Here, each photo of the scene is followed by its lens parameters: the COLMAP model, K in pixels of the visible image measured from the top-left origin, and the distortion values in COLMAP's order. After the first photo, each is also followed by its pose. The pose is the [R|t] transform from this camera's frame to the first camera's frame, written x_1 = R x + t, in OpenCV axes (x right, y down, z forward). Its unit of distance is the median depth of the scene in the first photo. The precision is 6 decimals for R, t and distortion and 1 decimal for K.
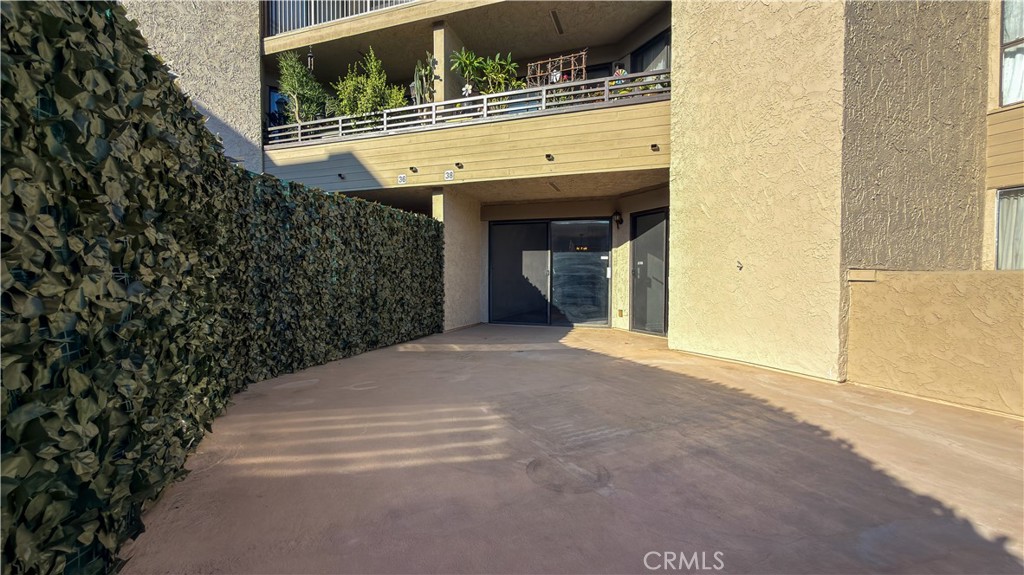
lens RADIAL K [[412.1, 0, 508.3], [0, 412.1, 286.6], [0, 0, 1]] dist [0.000681, 0.000076]
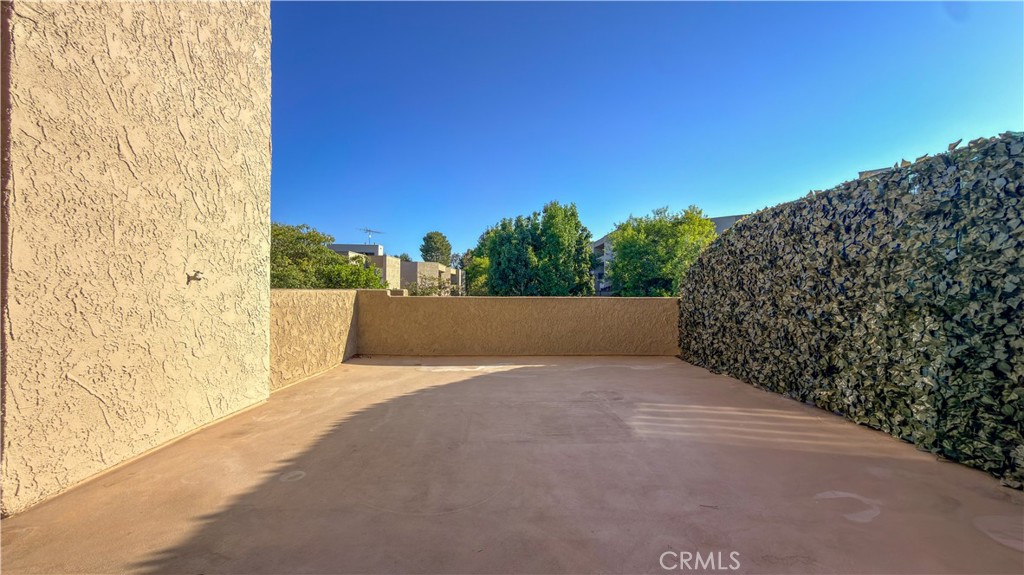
lens RADIAL K [[404.6, 0, 512.0], [0, 404.6, 287.5], [0, 0, 1]] dist [0.000115, 0.000280]
pose [[-0.901067, -0.000408, 0.433681, -0.105711], [0.004434, 0.999939, 0.010154, -0.030999], [-0.433658, 0.011072, -0.901009, 1.037293]]
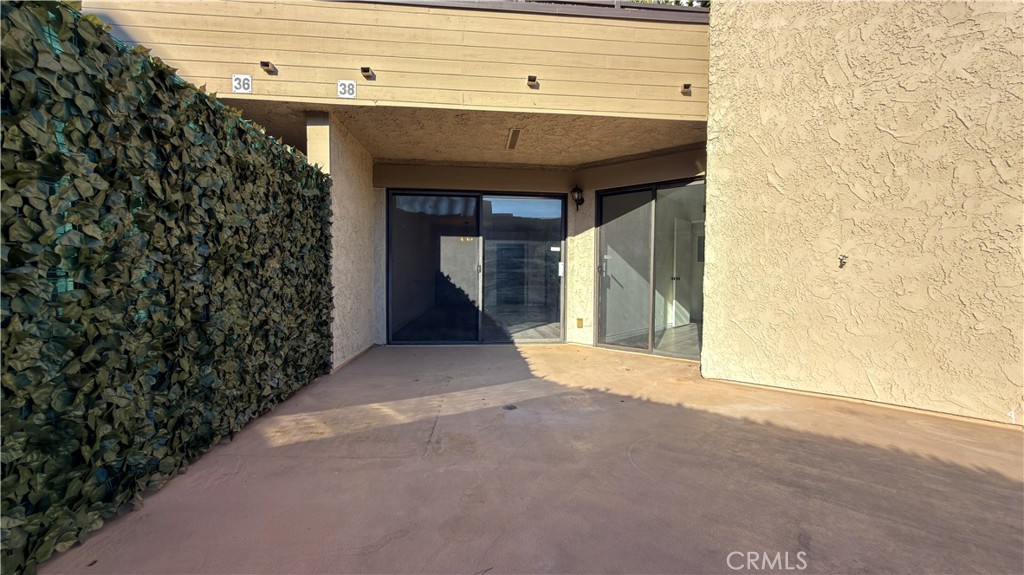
lens RADIAL K [[412.1, 0, 508.3], [0, 412.1, 286.6], [0, 0, 1]] dist [0.000681, 0.000076]
pose [[0.913668, -0.008906, 0.406363, -0.191045], [0.004520, 0.999921, 0.011751, -0.014536], [-0.406435, -0.008900, 0.913636, 0.455162]]
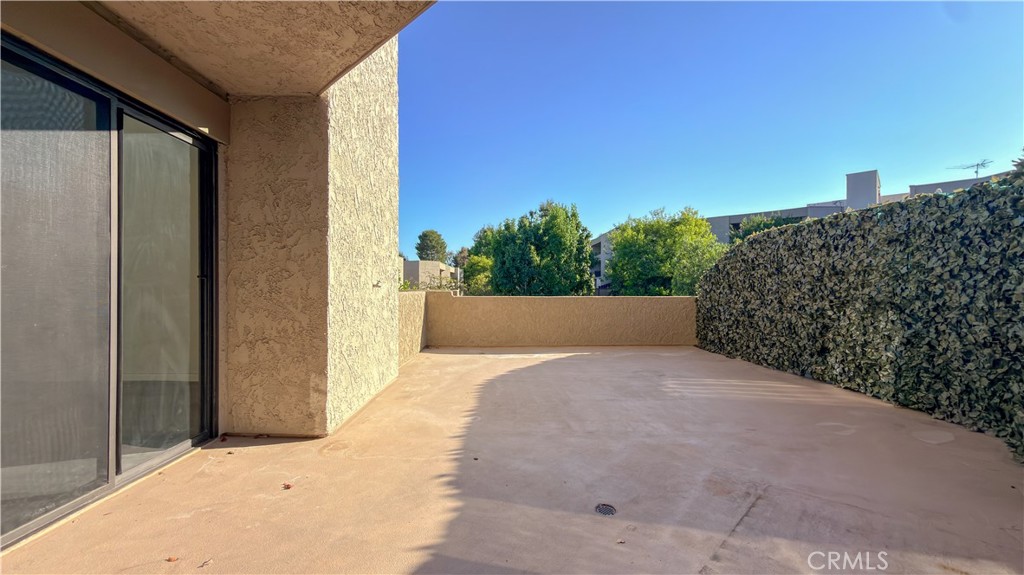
lens RADIAL K [[404.6, 0, 512.0], [0, 404.6, 287.5], [0, 0, 1]] dist [0.000115, 0.000280]
pose [[-0.908874, 0.000124, 0.417072, -0.043872], [0.007508, 0.999843, 0.016063, -0.044965], [-0.417004, 0.017730, -0.908732, 1.281624]]
